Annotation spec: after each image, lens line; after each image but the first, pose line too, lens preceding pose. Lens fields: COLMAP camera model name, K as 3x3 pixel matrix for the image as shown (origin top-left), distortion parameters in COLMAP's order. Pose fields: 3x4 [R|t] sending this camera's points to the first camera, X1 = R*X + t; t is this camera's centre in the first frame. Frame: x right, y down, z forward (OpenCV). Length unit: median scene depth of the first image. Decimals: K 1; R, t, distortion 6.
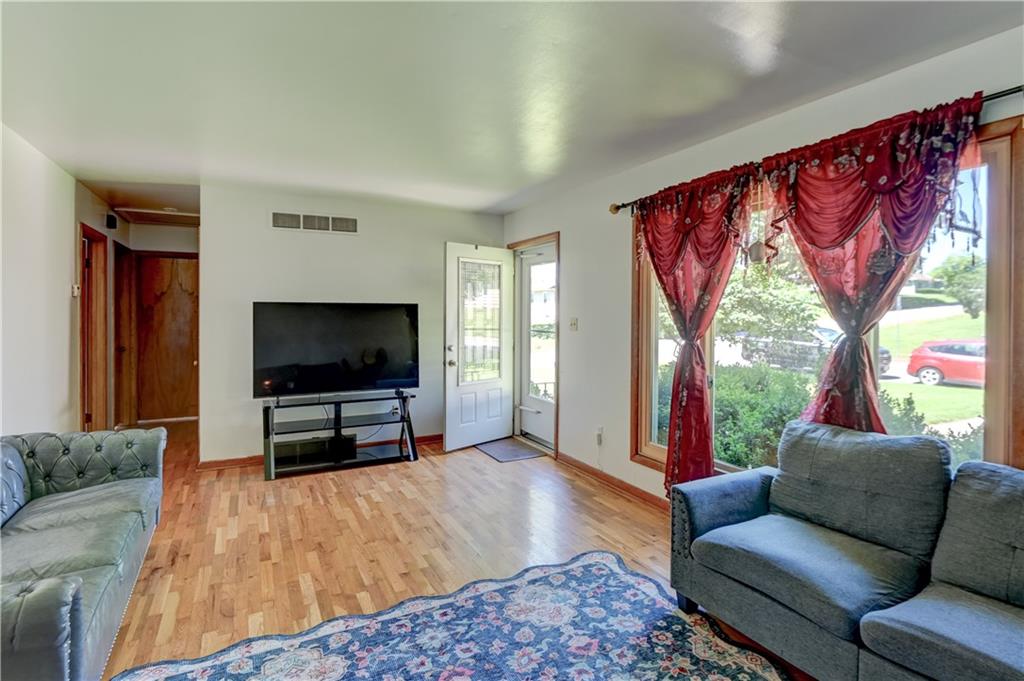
lens RADIAL K [[545.5, 0, 542.2], [0, 545.5, 321.0], [0, 0, 1]] dist [0.007011, -0.012579]
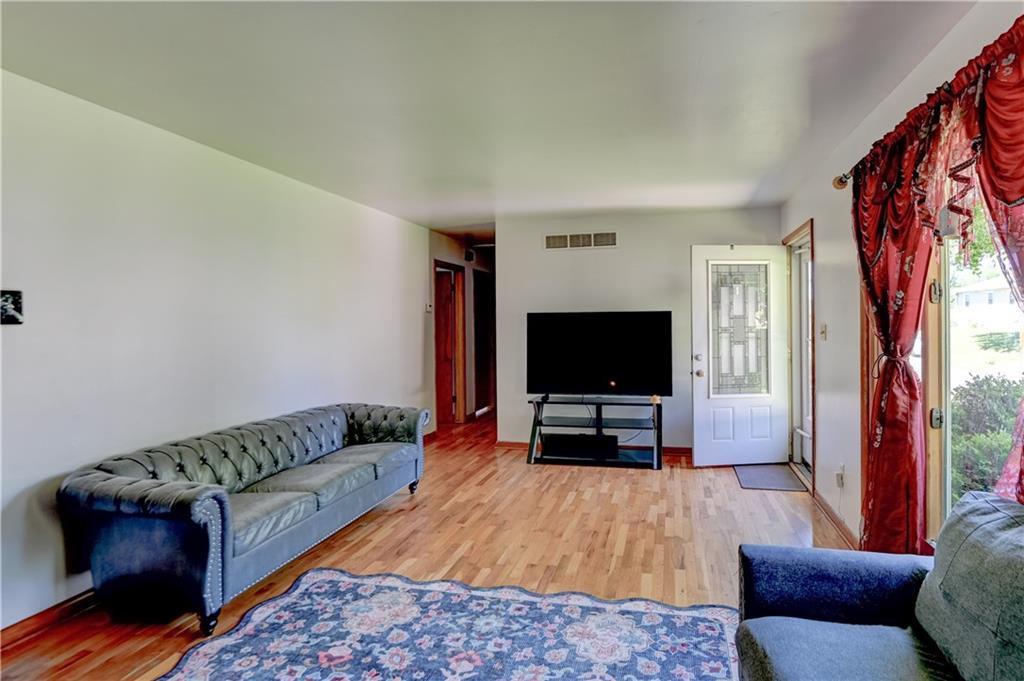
lens RADIAL K [[545.5, 0, 542.2], [0, 545.5, 321.0], [0, 0, 1]] dist [0.007011, -0.012579]
pose [[0.745766, -0.010877, -0.666120, 0.456115], [0.001448, 0.999891, -0.014706, 0.000907], [0.666207, 0.010002, 0.745700, 0.200679]]
